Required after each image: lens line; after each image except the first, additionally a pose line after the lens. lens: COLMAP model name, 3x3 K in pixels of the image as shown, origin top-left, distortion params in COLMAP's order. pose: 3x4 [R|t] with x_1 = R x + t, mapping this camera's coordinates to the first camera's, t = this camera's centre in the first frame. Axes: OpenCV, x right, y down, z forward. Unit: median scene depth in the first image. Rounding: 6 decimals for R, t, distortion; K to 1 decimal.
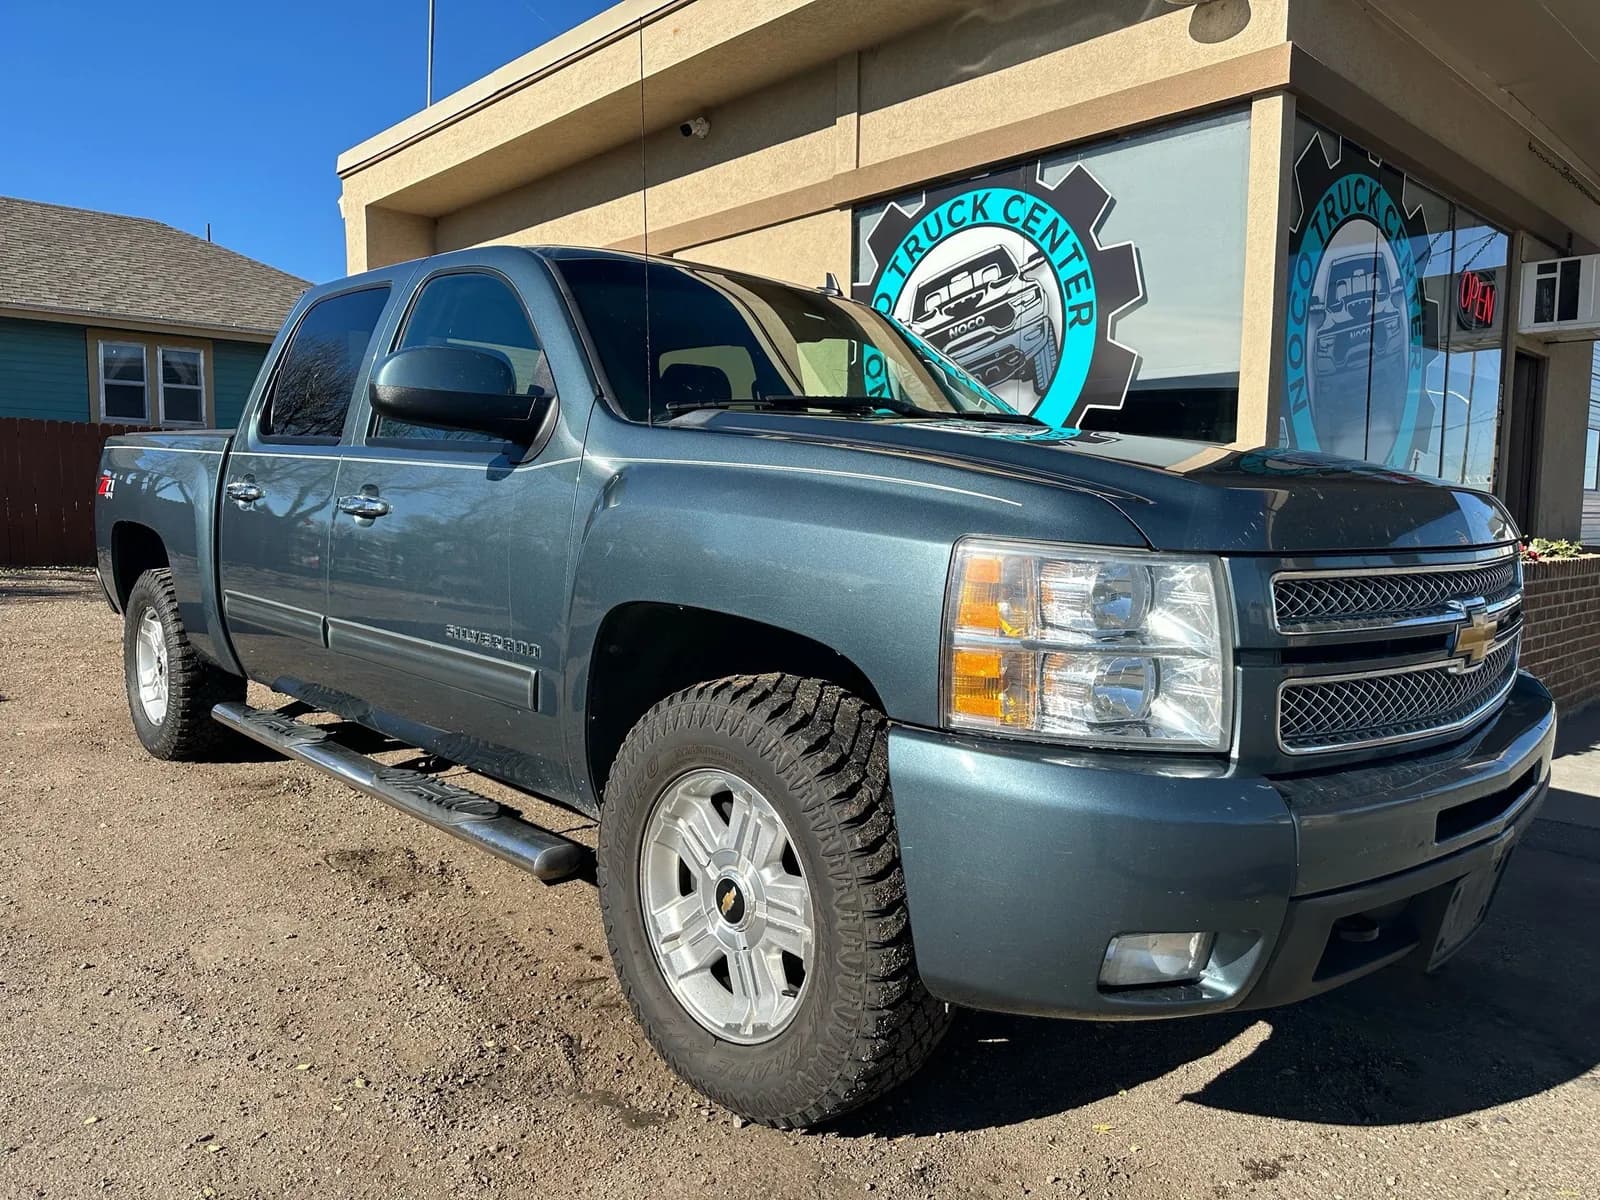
lens RADIAL K [[1128.7, 0, 797.4], [0, 1128.7, 599.4], [0, 0, 1]] dist [0.053577, -0.073491]
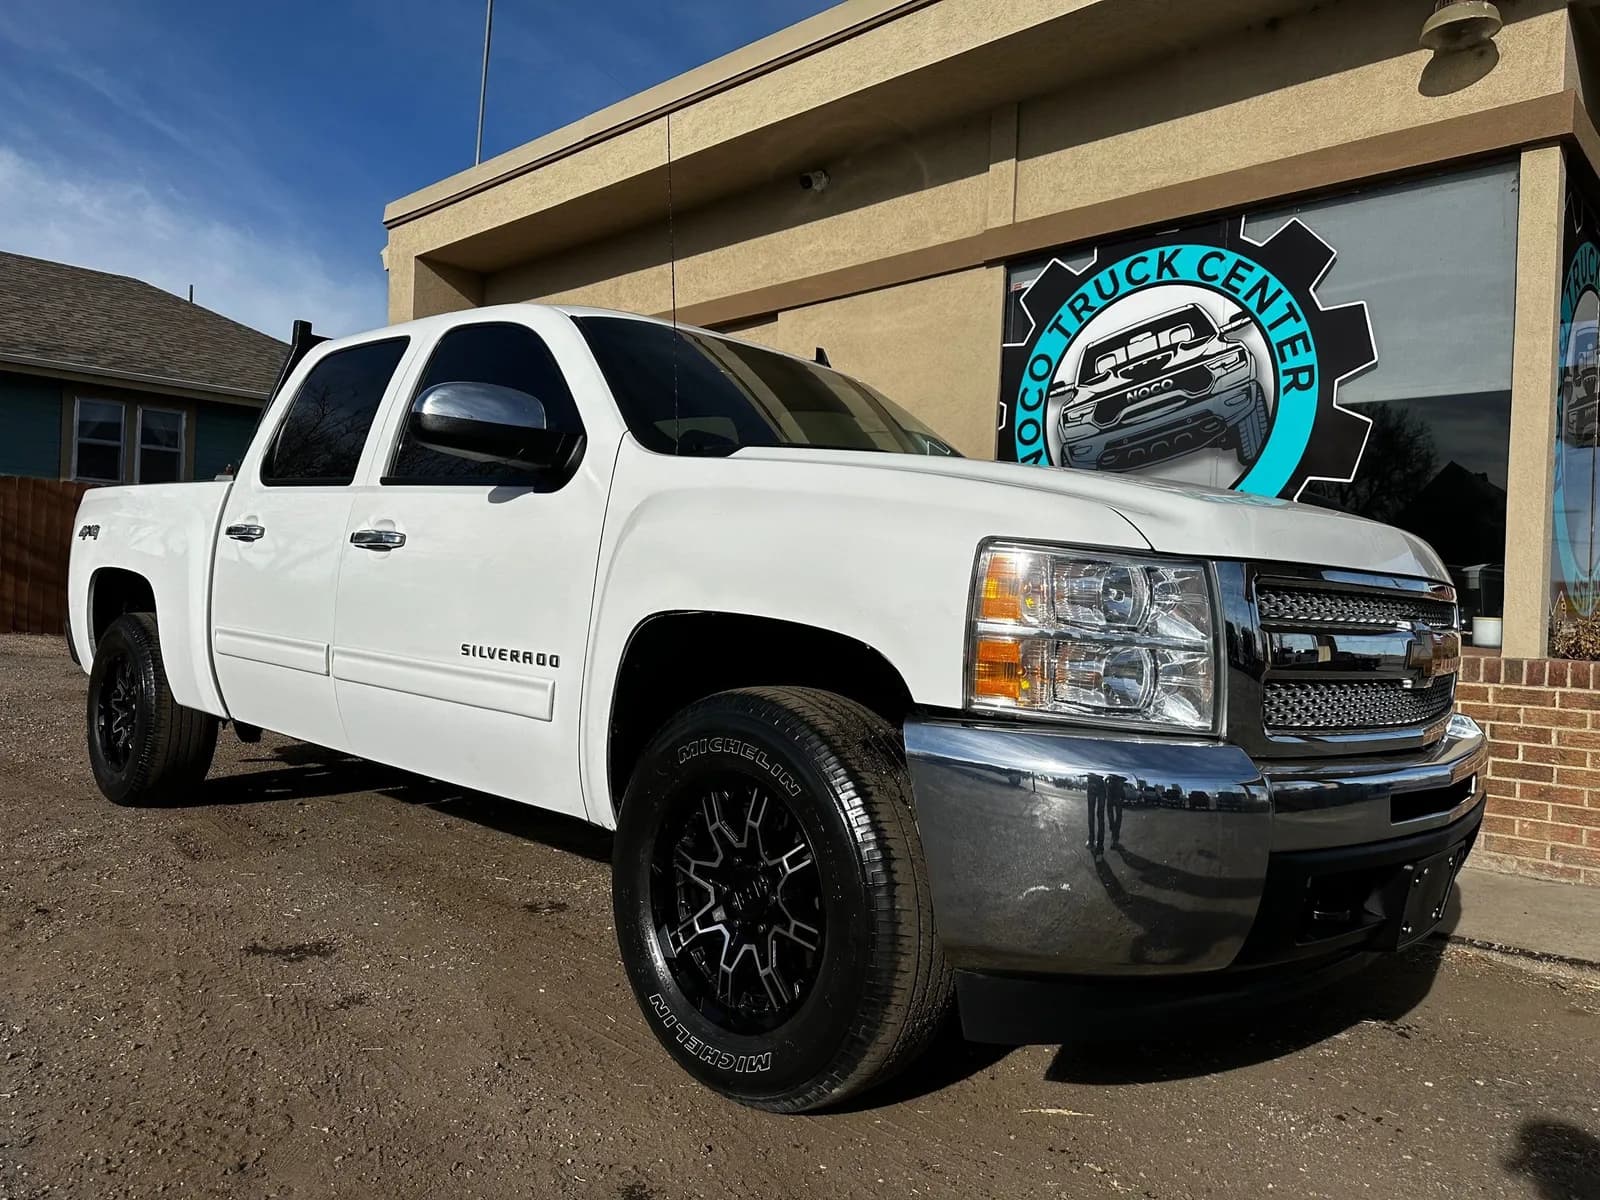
lens RADIAL K [[1129.7, 0, 795.4], [0, 1129.7, 604.9], [0, 0, 1]] dist [0.030720, -0.039846]
pose [[0.998195, 0.028729, 0.052735, -0.181506], [-0.024652, 0.996773, -0.076394, 0.009180], [-0.054760, 0.074956, 0.995682, 0.117609]]
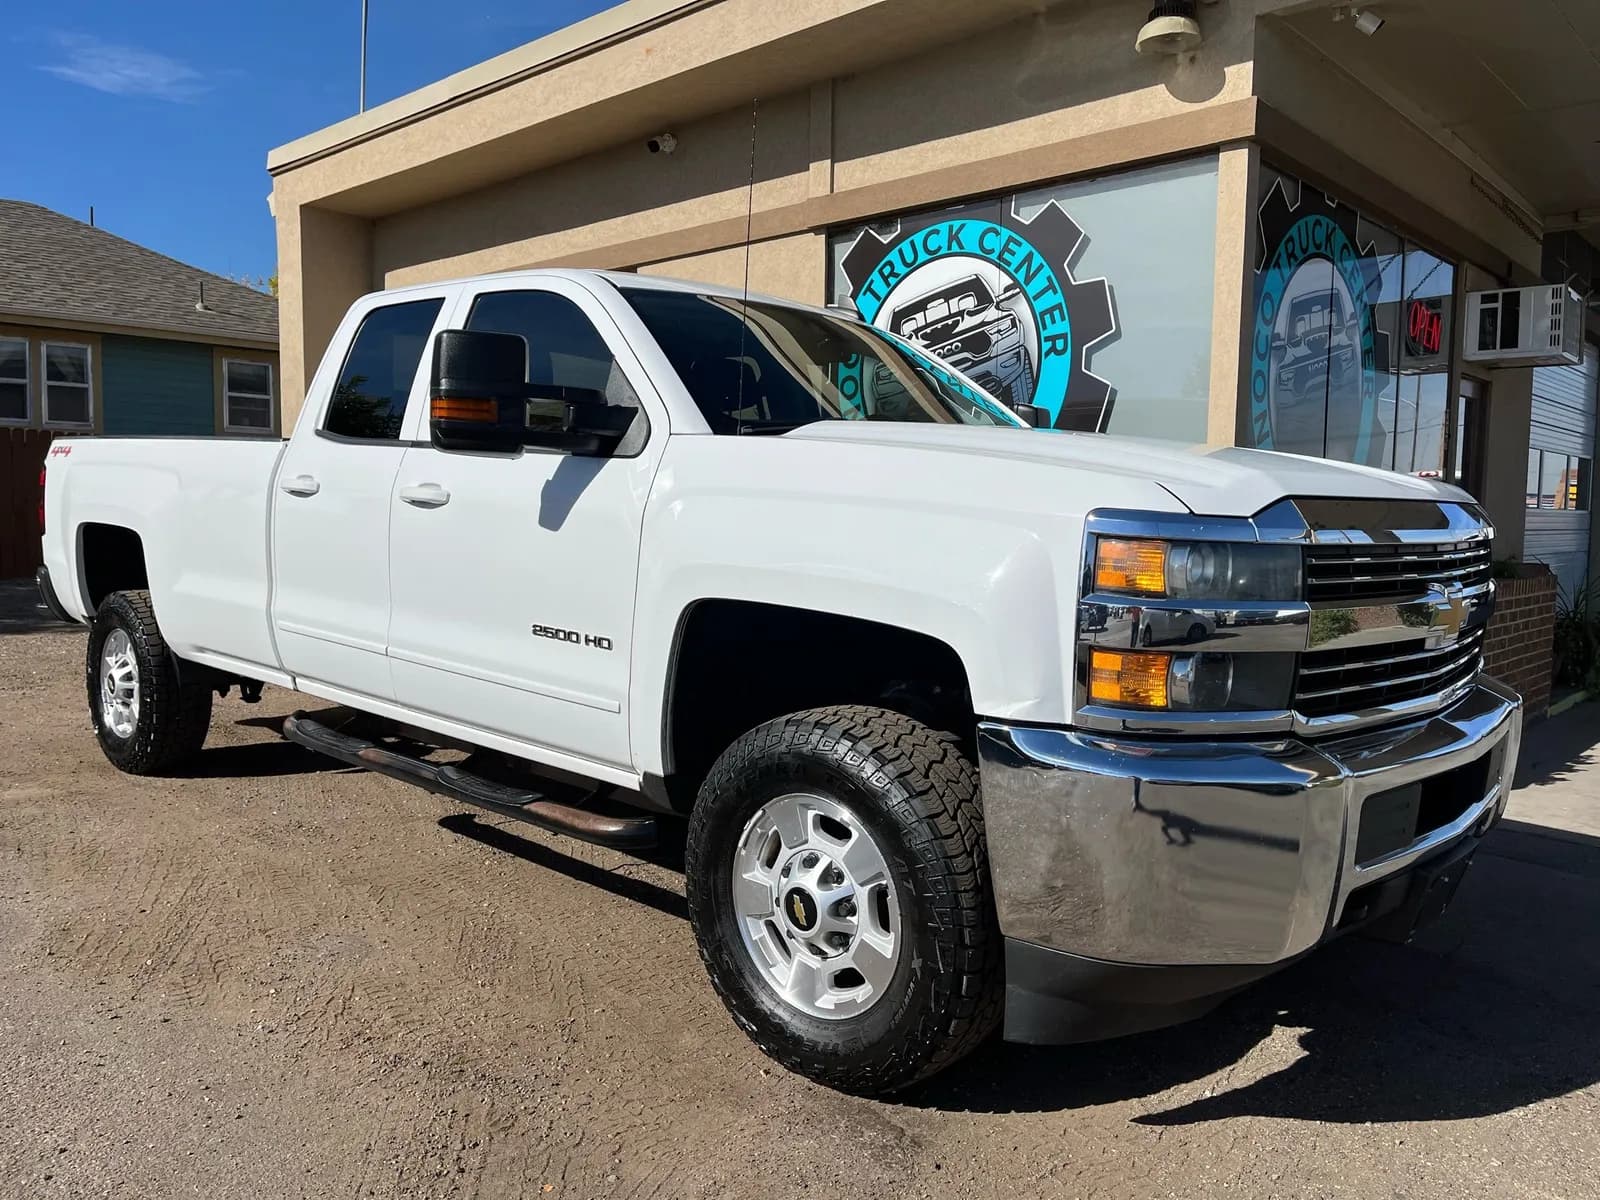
lens RADIAL K [[1224.0, 0, 800.0], [0, 1224.0, 586.8], [0, 0, 1]] dist [0.046908, -0.080482]
pose [[0.997725, -0.001567, 0.067391, -0.053845], [0.002851, 0.999816, -0.018956, -0.009588], [-0.067349, 0.019105, 0.997547, -0.087688]]
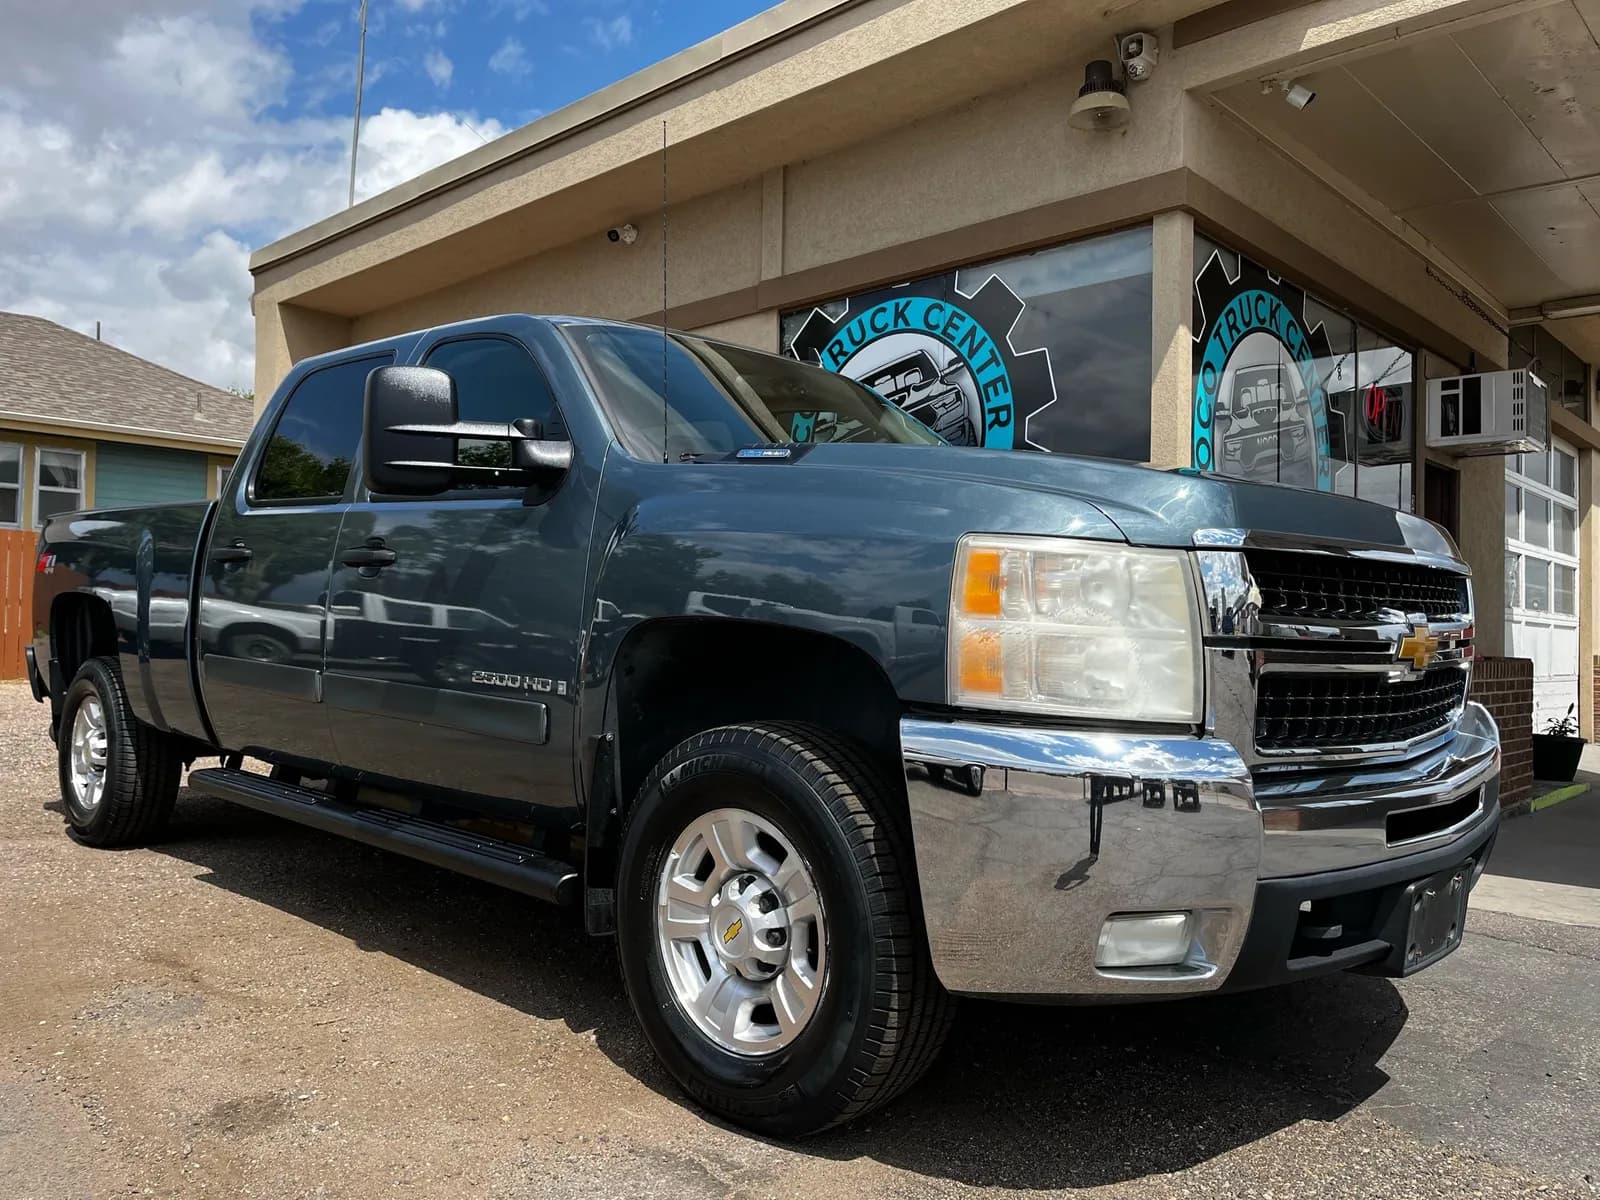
lens RADIAL K [[1215.6, 0, 796.8], [0, 1215.6, 590.6], [0, 0, 1]] dist [0.049897, -0.066167]
pose [[0.998216, 0.009097, 0.059004, 0.003948], [-0.002166, 0.993191, -0.116474, 0.030438], [-0.059661, 0.116138, 0.991440, -0.054747]]
